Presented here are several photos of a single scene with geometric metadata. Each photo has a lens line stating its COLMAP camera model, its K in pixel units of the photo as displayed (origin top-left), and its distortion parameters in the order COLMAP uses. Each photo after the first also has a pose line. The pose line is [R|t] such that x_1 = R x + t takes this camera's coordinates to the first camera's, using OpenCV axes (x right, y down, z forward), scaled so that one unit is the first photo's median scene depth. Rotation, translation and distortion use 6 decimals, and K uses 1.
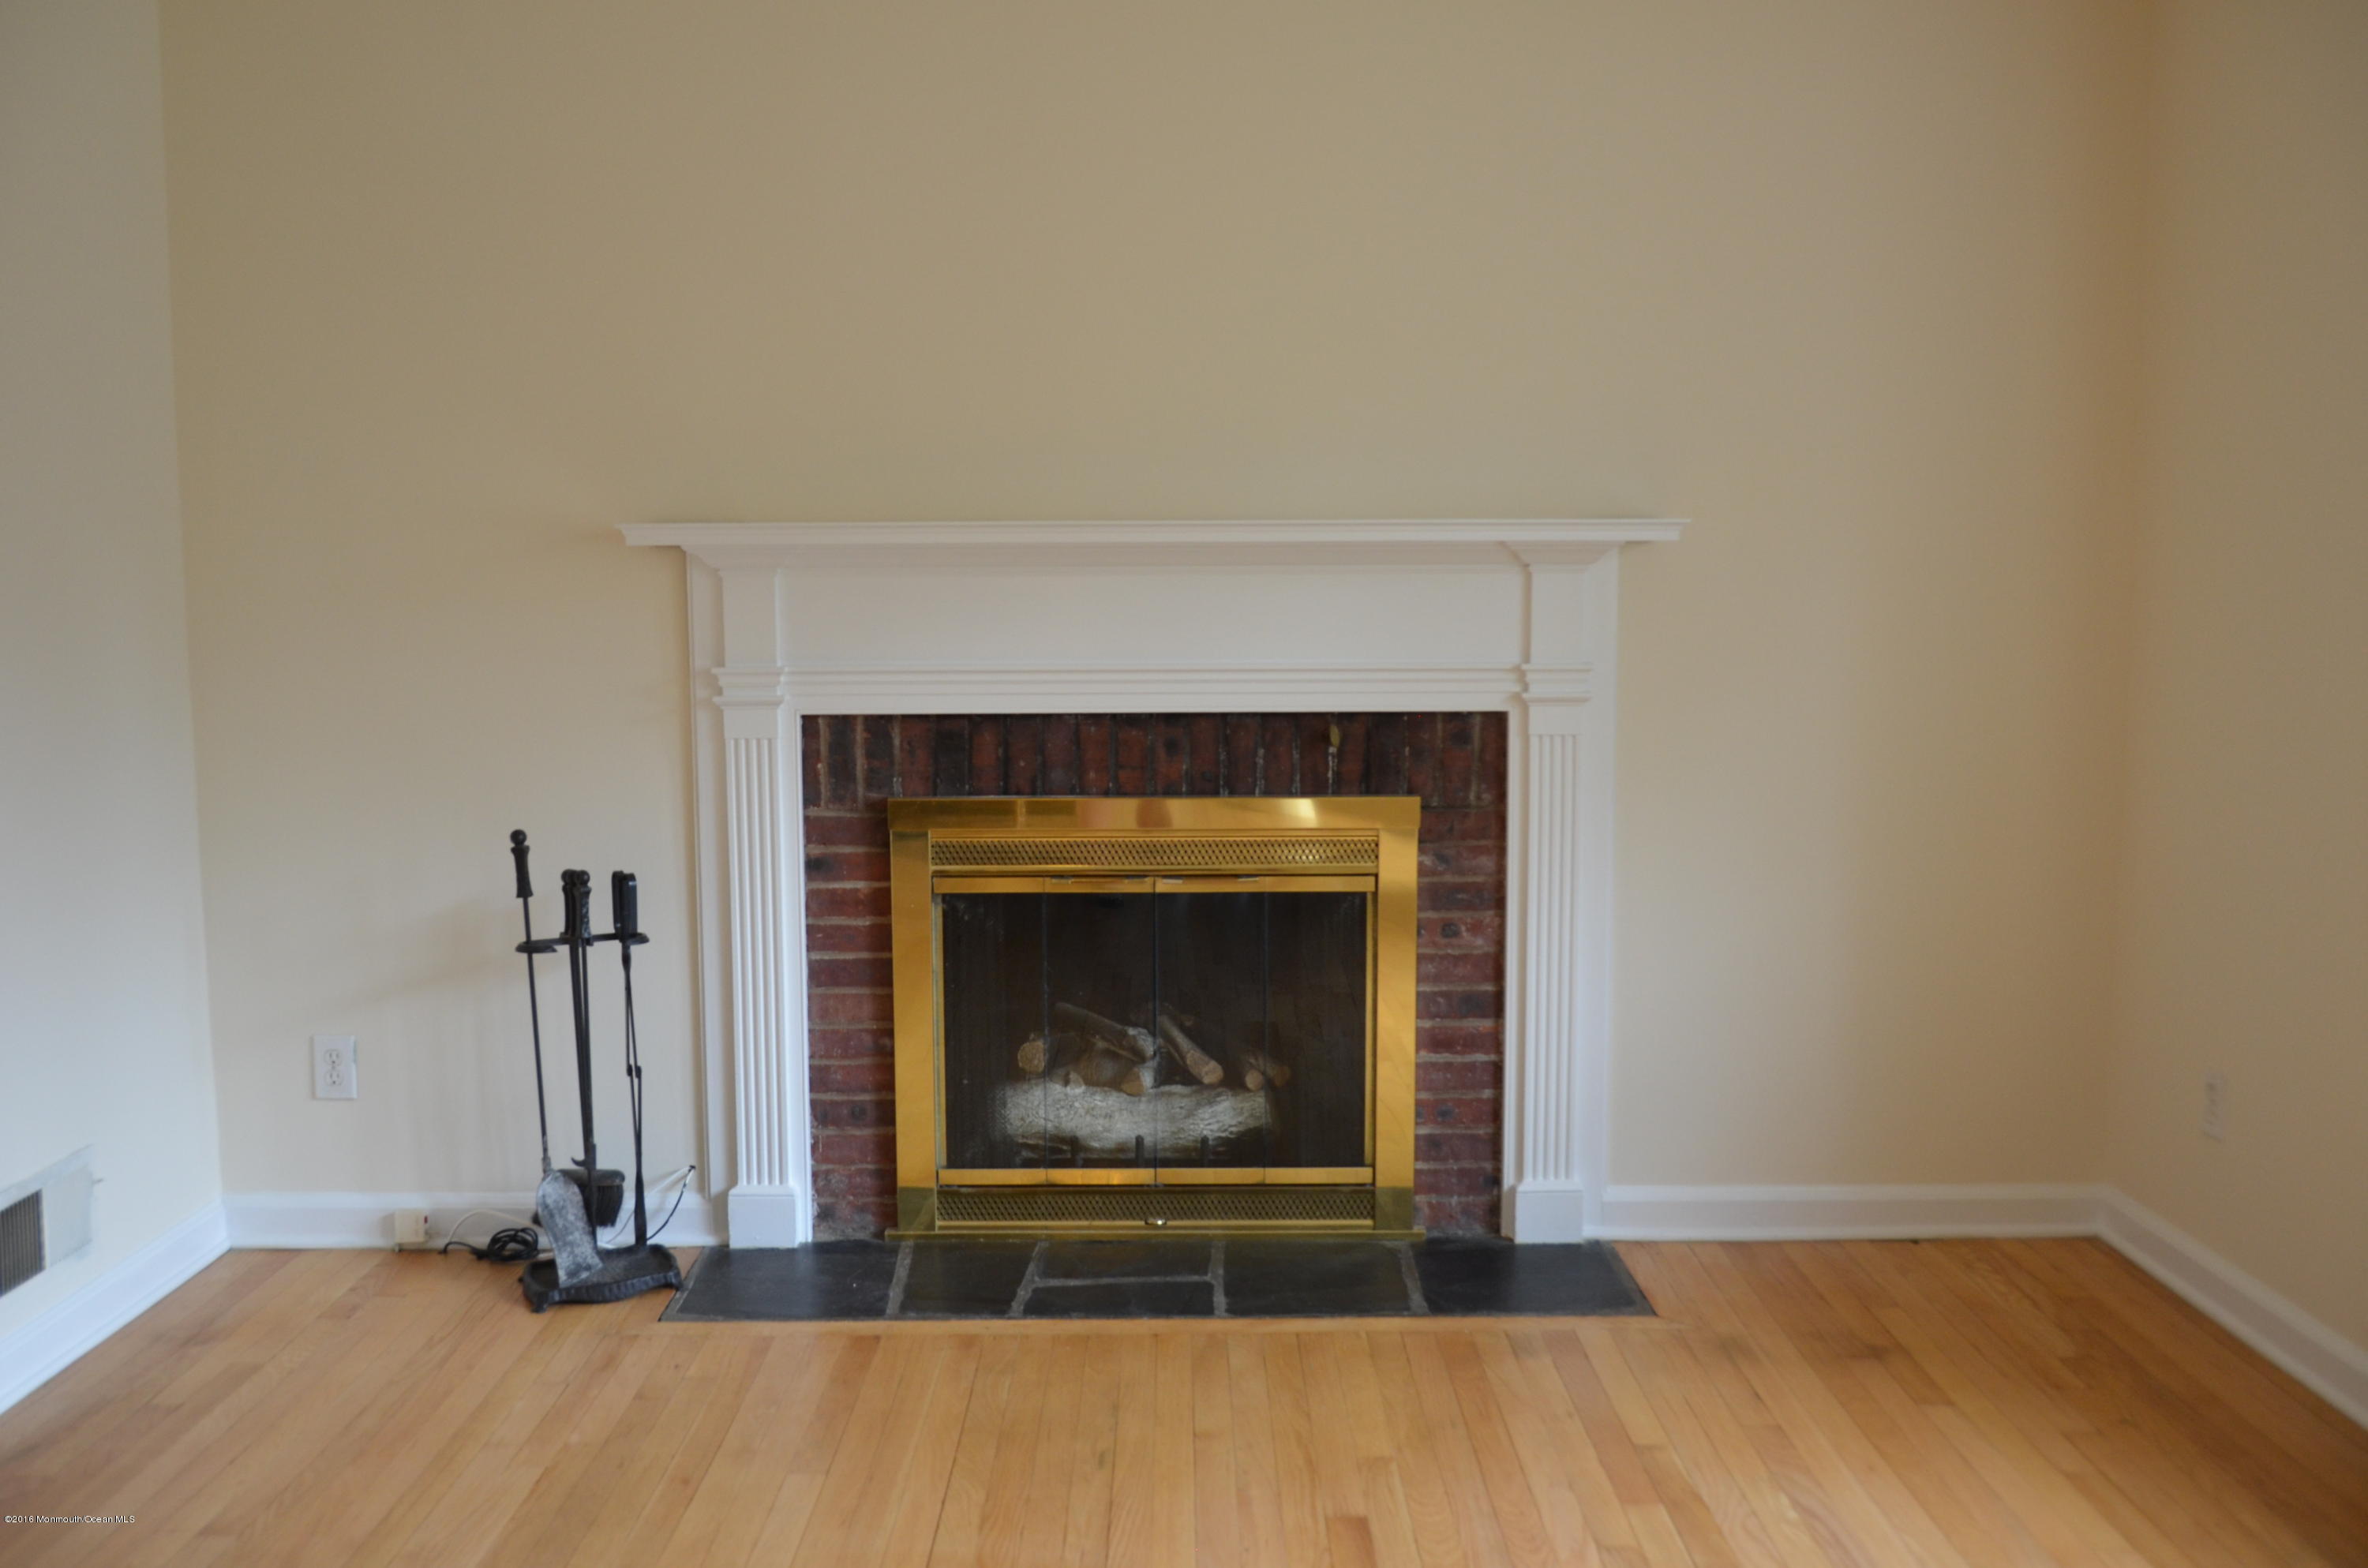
lens RADIAL K [[2126.1, 0, 1184.0], [0, 2126.1, 784.0], [0, 0, 1]] dist [-0.045457, 0.000931]
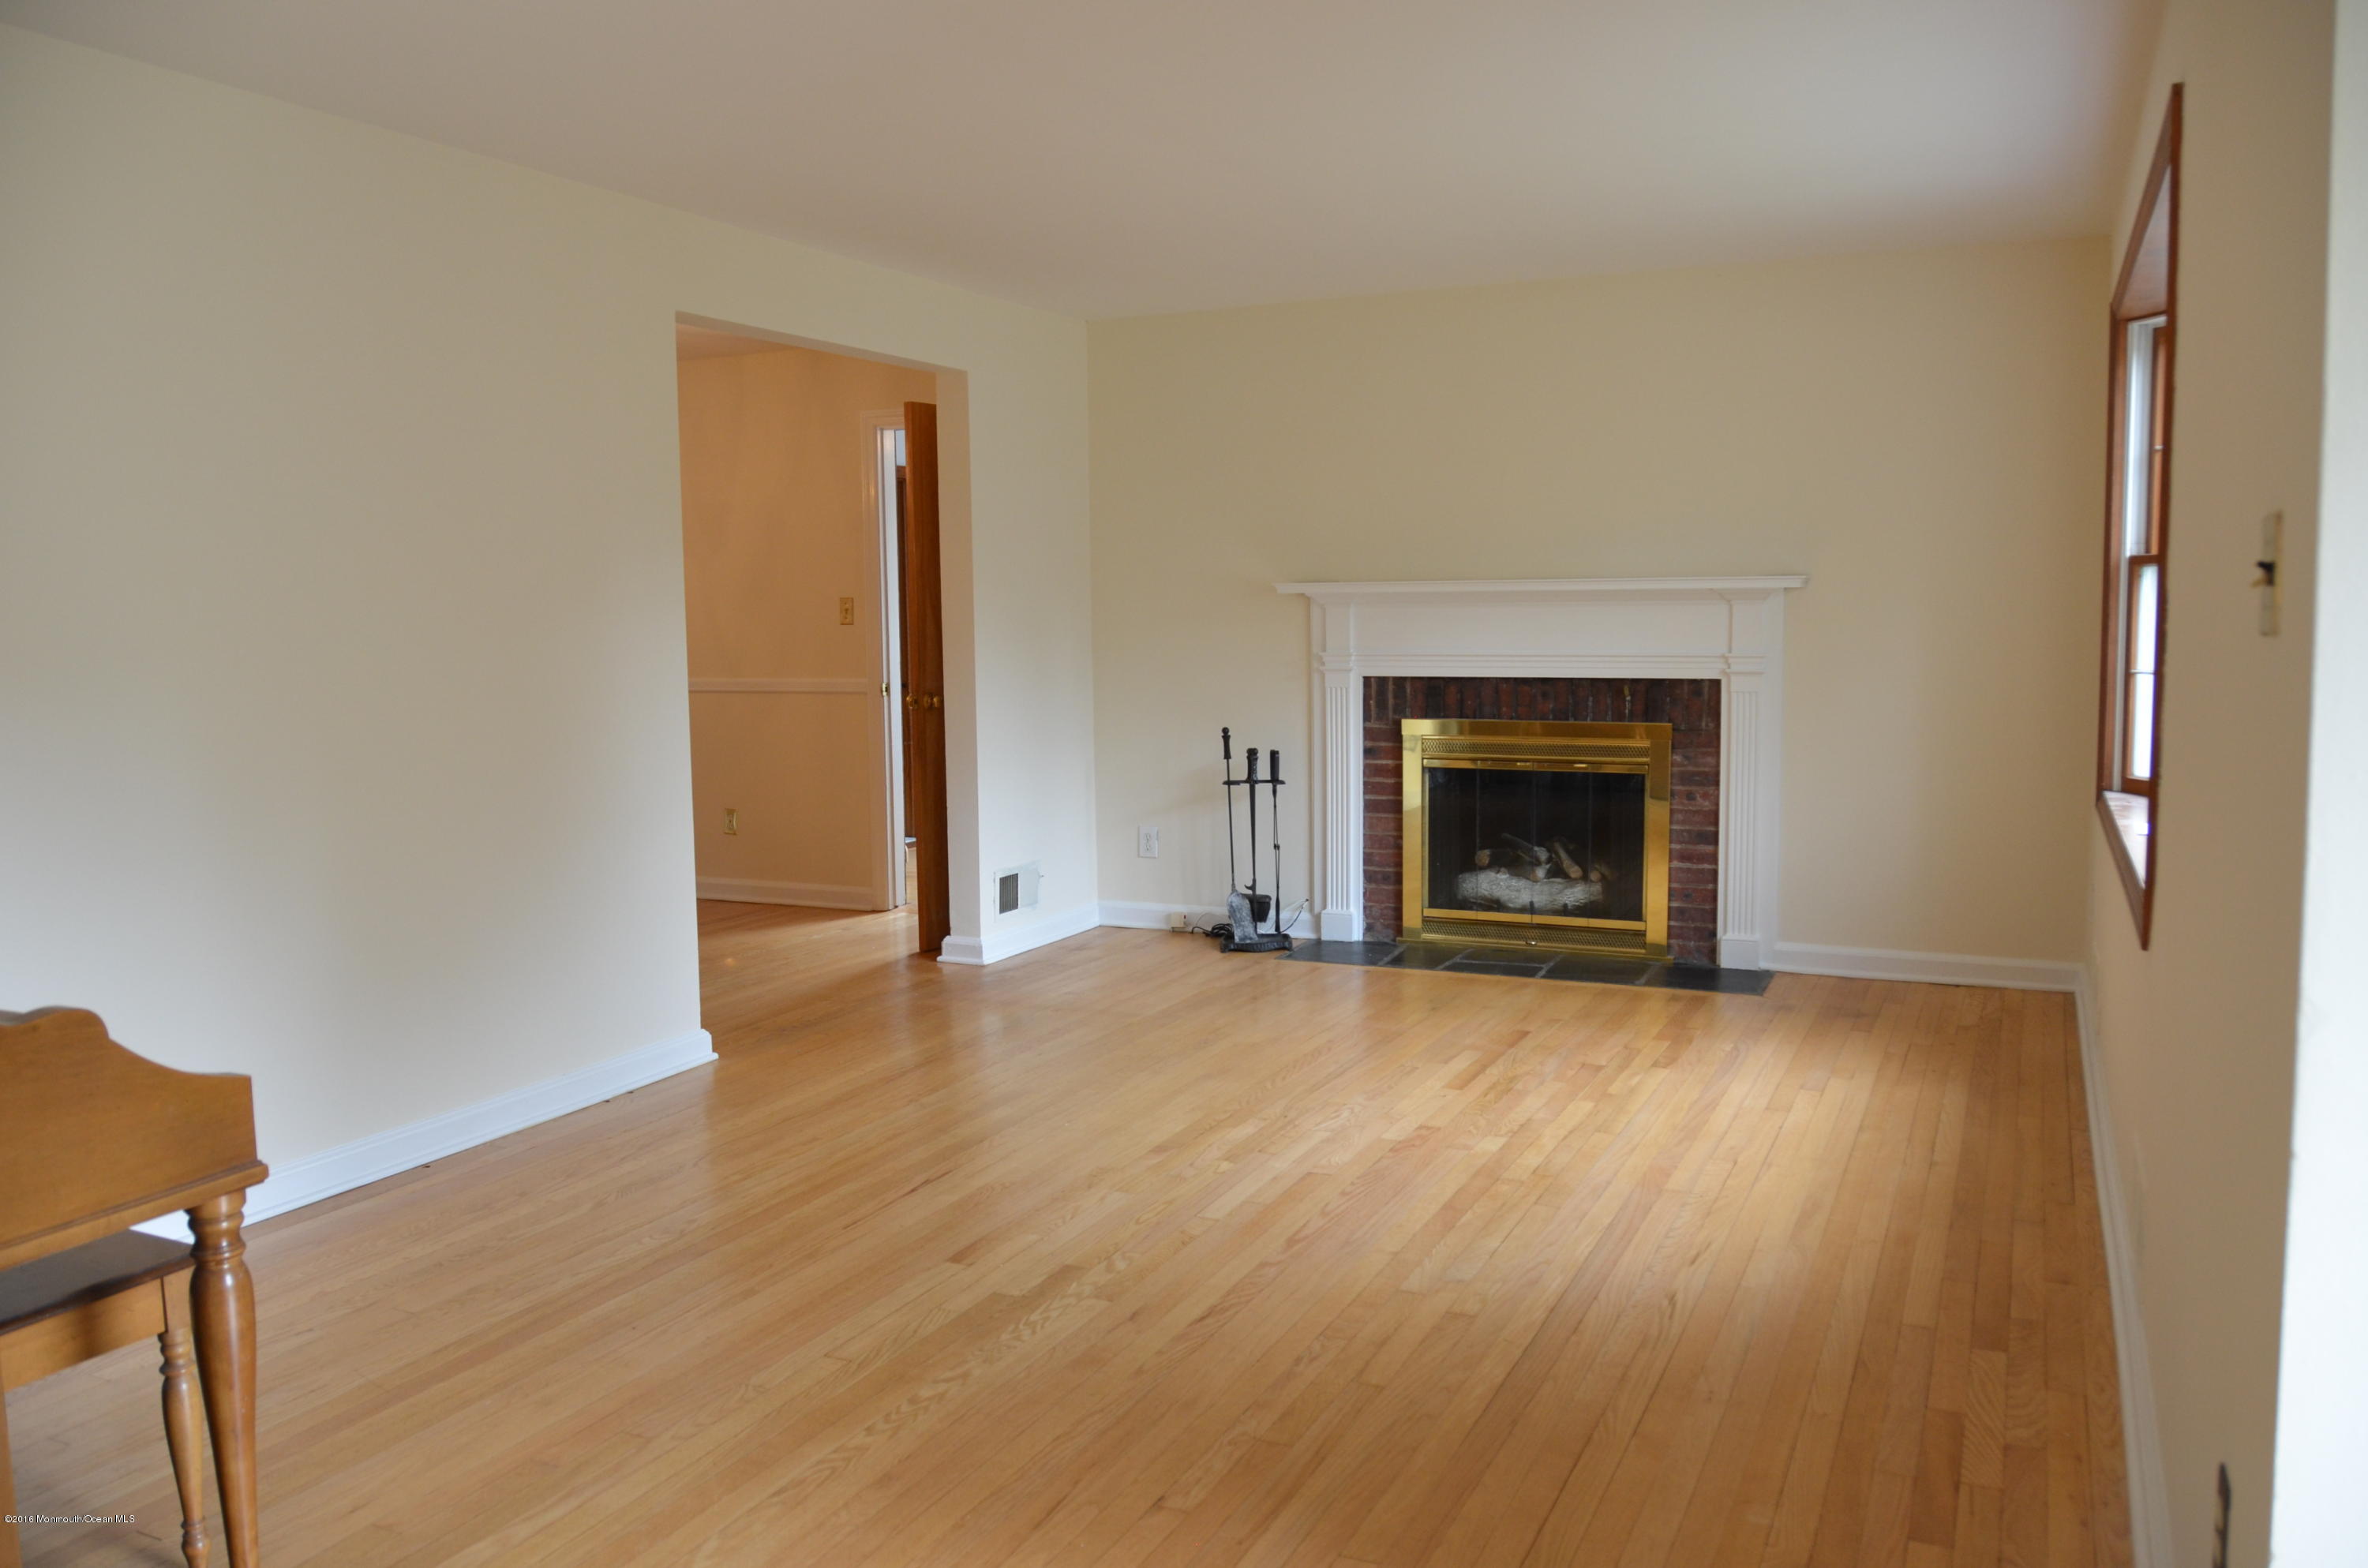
lens RADIAL K [[1854.3, 0, 1184.0], [0, 1854.3, 784.0], [0, 0, 1]] dist [-0.038149, 0.002273]
pose [[0.904449, 0.035853, -0.425072, 0.414890], [-0.036421, 0.999313, 0.006793, 0.063401], [0.425024, 0.009338, 0.905134, -0.660611]]
